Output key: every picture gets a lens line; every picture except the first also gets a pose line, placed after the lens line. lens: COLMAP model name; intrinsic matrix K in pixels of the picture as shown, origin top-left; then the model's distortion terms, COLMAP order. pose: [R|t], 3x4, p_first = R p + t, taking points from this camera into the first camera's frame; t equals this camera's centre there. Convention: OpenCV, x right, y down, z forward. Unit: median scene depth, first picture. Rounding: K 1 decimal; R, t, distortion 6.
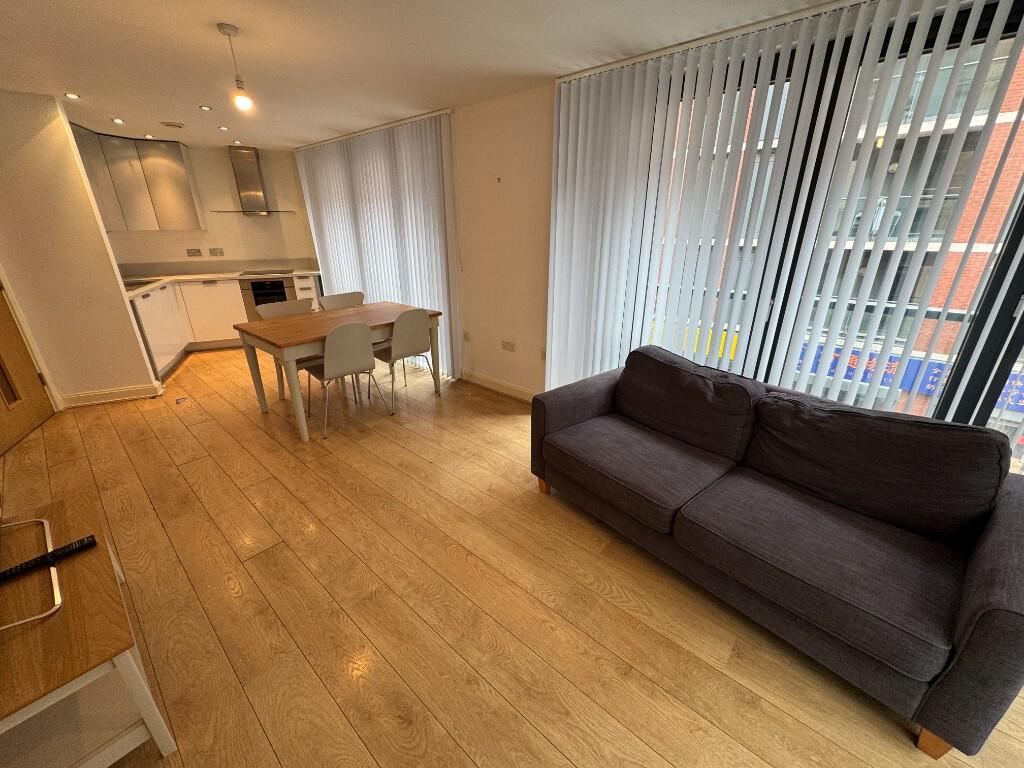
lens RADIAL K [[408.4, 0, 512.0], [0, 408.4, 384.0], [0, 0, 1]] dist [-0.000418, -0.000096]
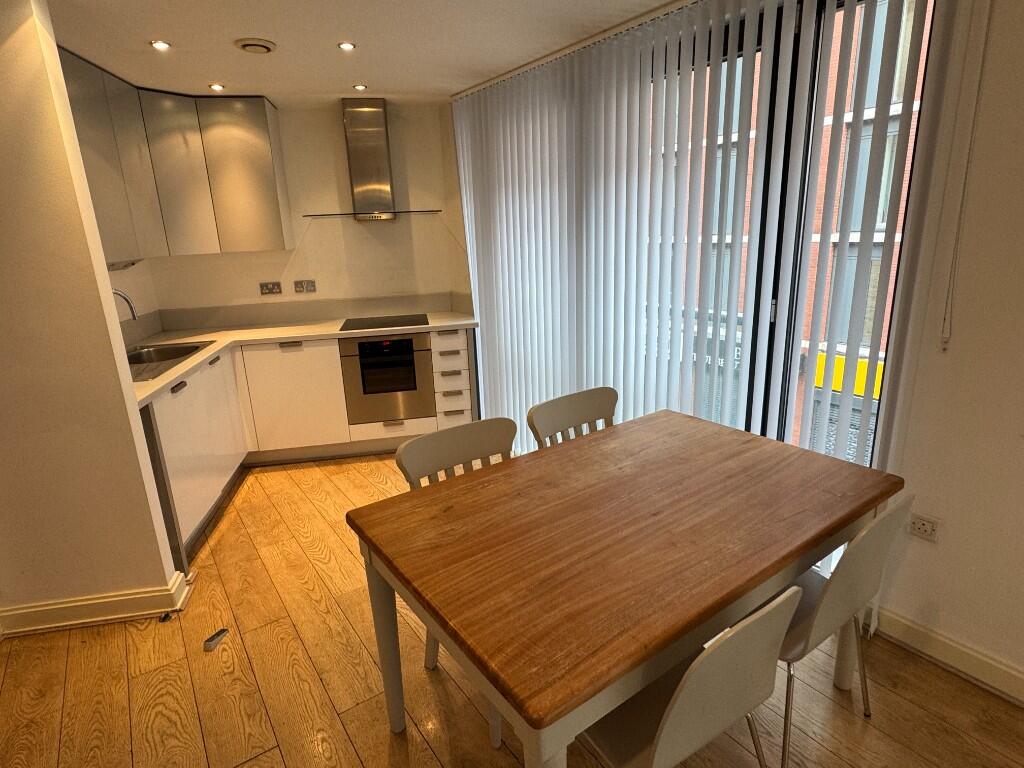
lens RADIAL K [[563.4, 0, 512.0], [0, 563.4, 384.0], [0, 0, 1]] dist [0.001375, 0.001055]
pose [[0.971105, 0.028261, -0.236973, -0.282183], [-0.050183, 0.994944, -0.086992, -0.148421], [0.233316, 0.096371, 0.967614, 0.356890]]
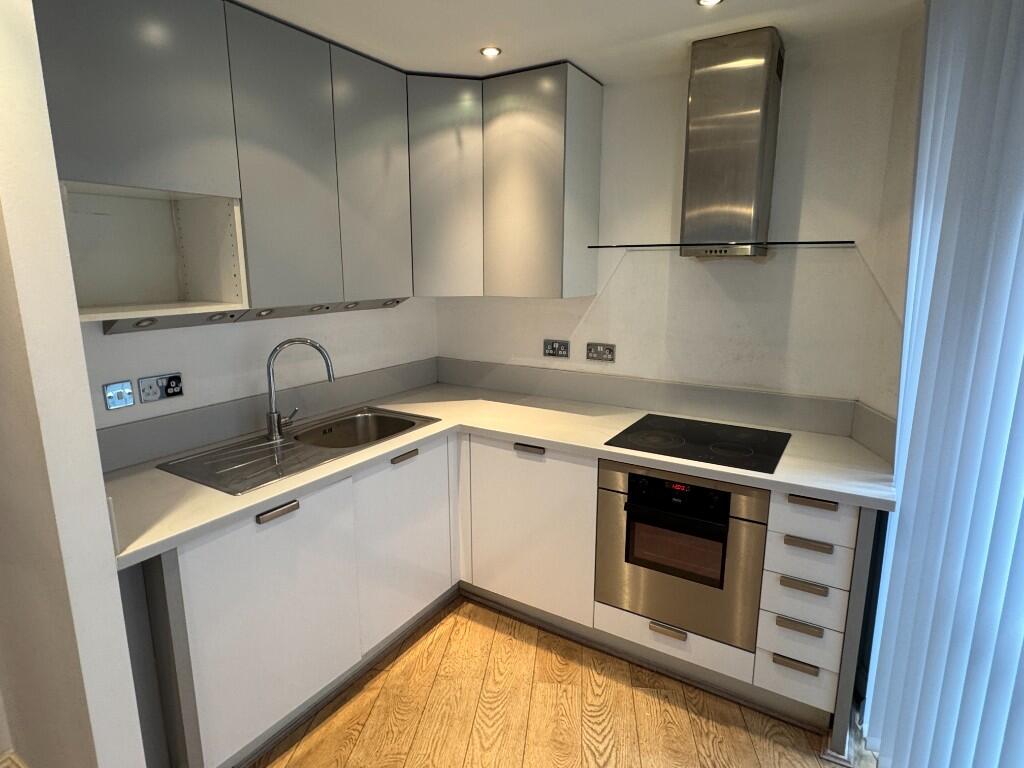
lens RADIAL K [[561.9, 0, 510.9], [0, 561.9, 376.4], [0, 0, 1]] dist [-0.002001, -0.000375]
pose [[0.556206, 0.164505, -0.814600, -0.384696], [-0.301633, 0.953329, -0.013433, -0.297309], [0.774373, 0.253182, 0.579867, 0.710083]]
